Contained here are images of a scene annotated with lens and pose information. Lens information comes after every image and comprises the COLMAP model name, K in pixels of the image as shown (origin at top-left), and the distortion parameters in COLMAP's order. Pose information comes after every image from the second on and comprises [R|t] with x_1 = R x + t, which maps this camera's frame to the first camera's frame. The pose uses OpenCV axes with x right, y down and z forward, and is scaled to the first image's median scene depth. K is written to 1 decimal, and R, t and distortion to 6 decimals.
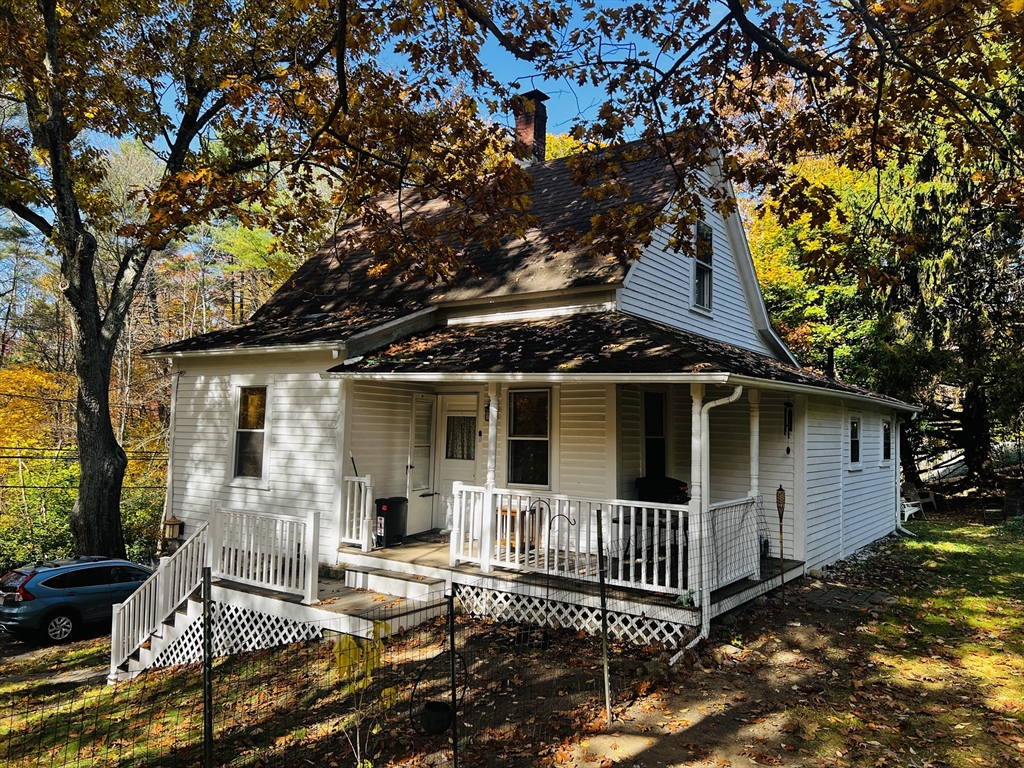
lens RADIAL K [[767.3, 0, 511.3], [0, 767.3, 390.0], [0, 0, 1]] dist [0.067235, -0.078286]
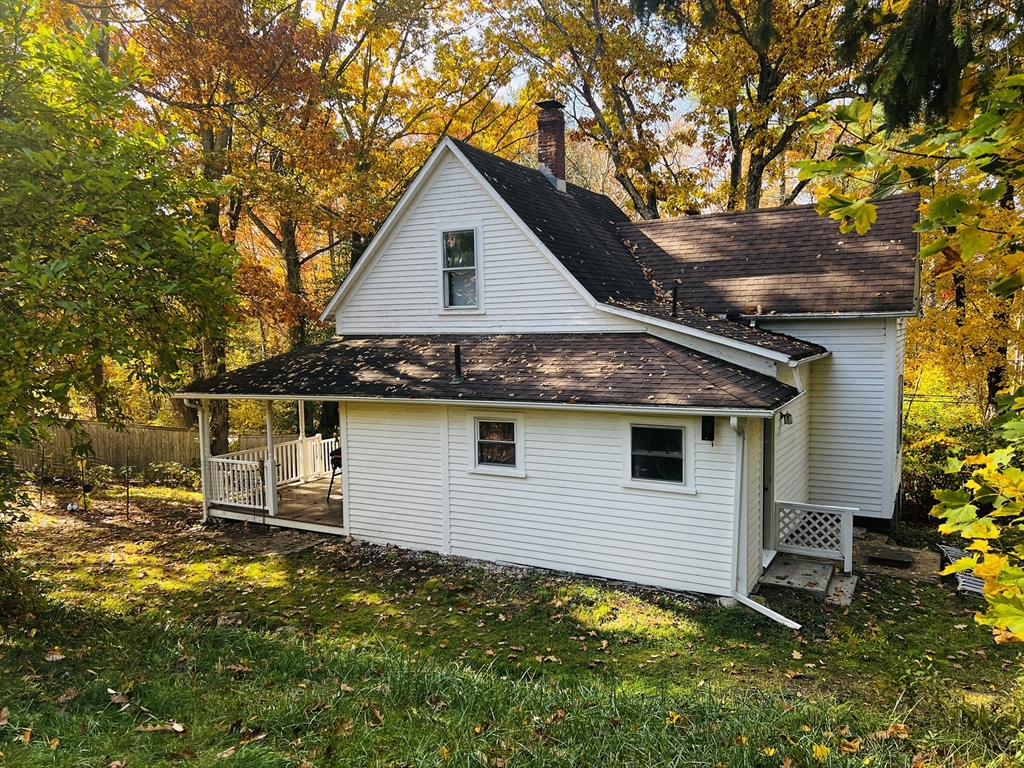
lens RADIAL K [[767.3, 0, 511.3], [0, 767.3, 390.0], [0, 0, 1]] dist [0.067235, -0.078286]
pose [[0.114079, 0.054901, -0.991954, 1.700138], [0.085584, 0.994217, 0.064868, -0.063785], [0.989778, -0.092295, 0.108721, 1.169759]]
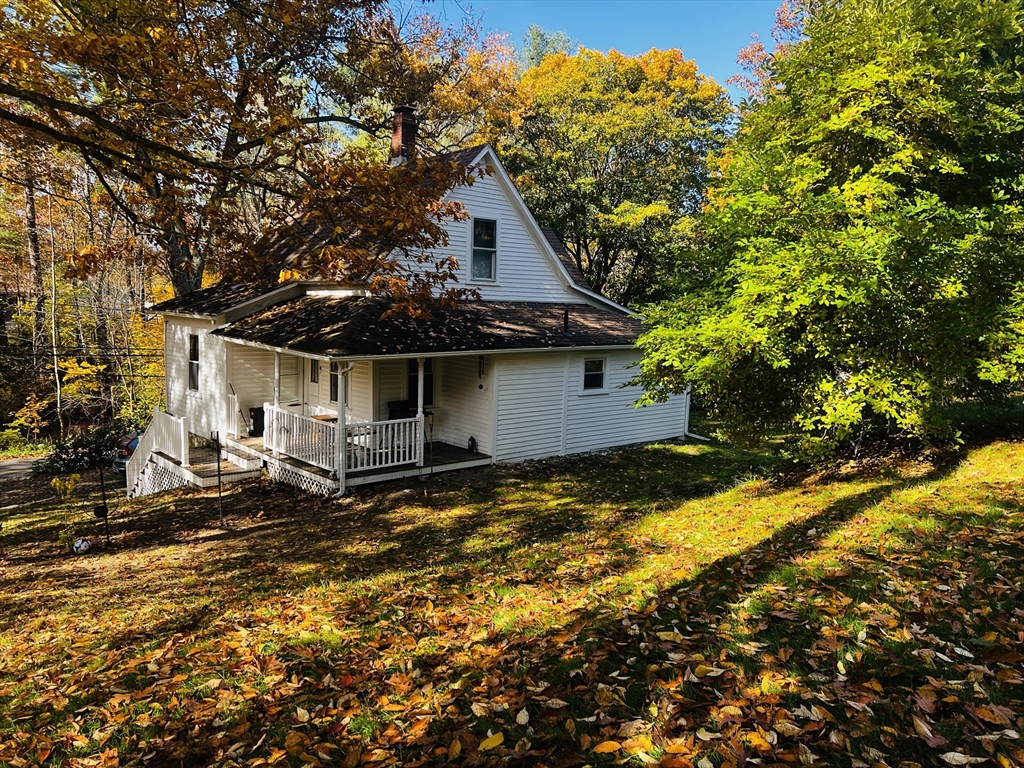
lens RADIAL K [[767.3, 0, 511.3], [0, 767.3, 390.0], [0, 0, 1]] dist [0.067235, -0.078286]
pose [[0.973574, 0.025957, -0.226893, 0.777419], [0.011845, 0.986443, 0.163678, -0.167353], [0.228065, -0.162040, 0.960067, -0.476222]]
